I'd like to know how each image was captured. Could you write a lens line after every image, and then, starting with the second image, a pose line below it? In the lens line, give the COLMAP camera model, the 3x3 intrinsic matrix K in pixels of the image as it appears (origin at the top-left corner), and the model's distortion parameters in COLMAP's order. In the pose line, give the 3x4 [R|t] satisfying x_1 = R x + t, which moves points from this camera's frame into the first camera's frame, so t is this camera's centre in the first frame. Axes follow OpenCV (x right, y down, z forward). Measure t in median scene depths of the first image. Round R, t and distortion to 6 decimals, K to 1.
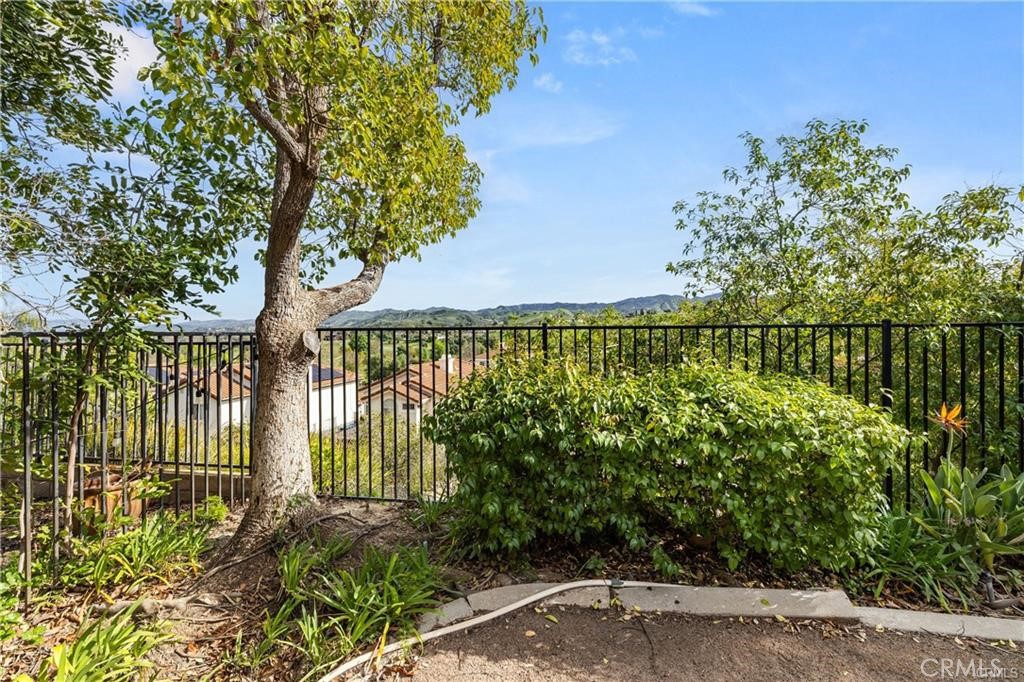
lens RADIAL K [[430.1, 0, 512.8], [0, 430.1, 330.7], [0, 0, 1]] dist [0.000017, 0.000557]
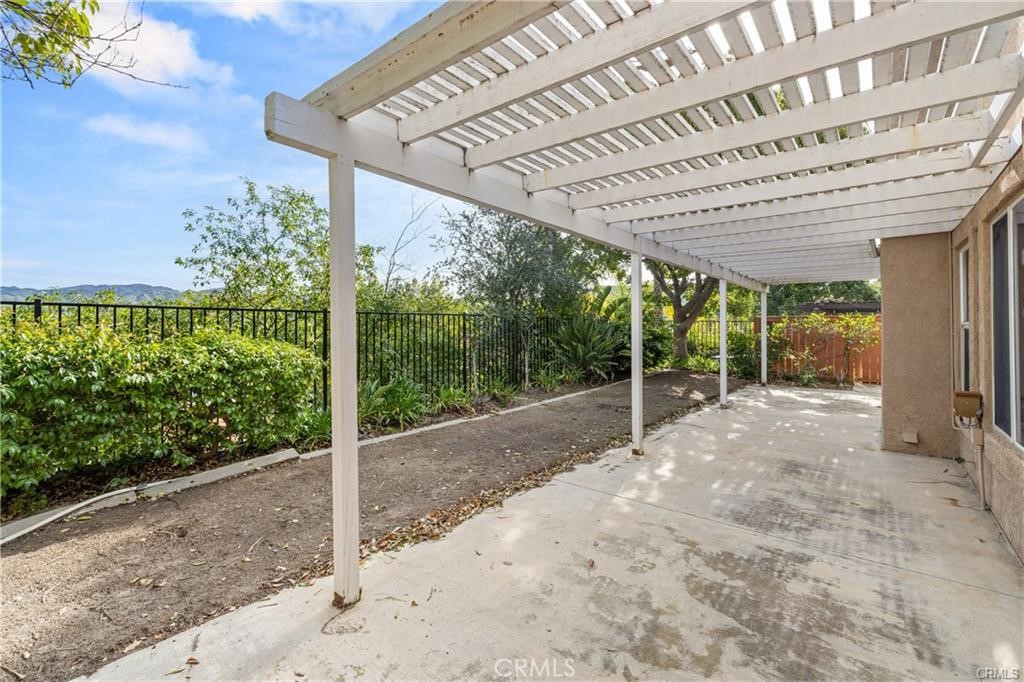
lens RADIAL K [[445.9, 0, 525.3], [0, 445.9, 324.9], [0, 0, 1]] dist [-0.002200, 0.000093]
pose [[0.494807, 0.014656, 0.868879, -0.401757], [-0.002209, 0.999876, -0.015607, 0.086171], [-0.869000, 0.005803, 0.494778, -0.791387]]
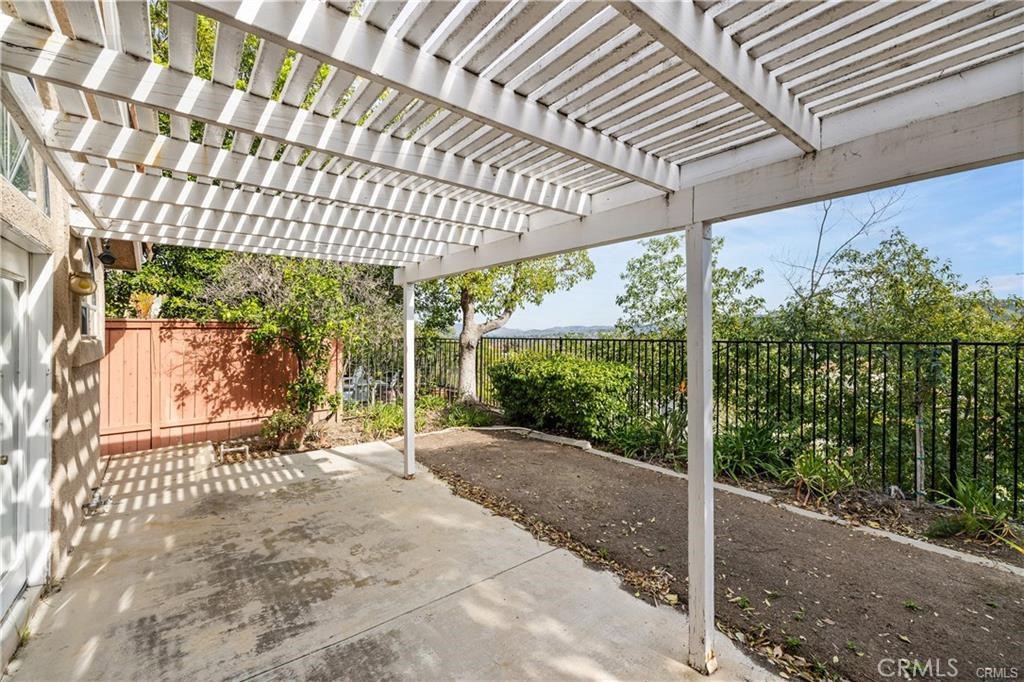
lens RADIAL K [[430.1, 0, 506.5], [0, 430.1, 337.6], [0, 0, 1]] dist [0.000017, 0.000557]
pose [[0.721530, 0.018746, -0.692129, 2.083225], [-0.015270, 0.999821, 0.011162, -0.059004], [0.692215, 0.002515, 0.721687, -1.185470]]
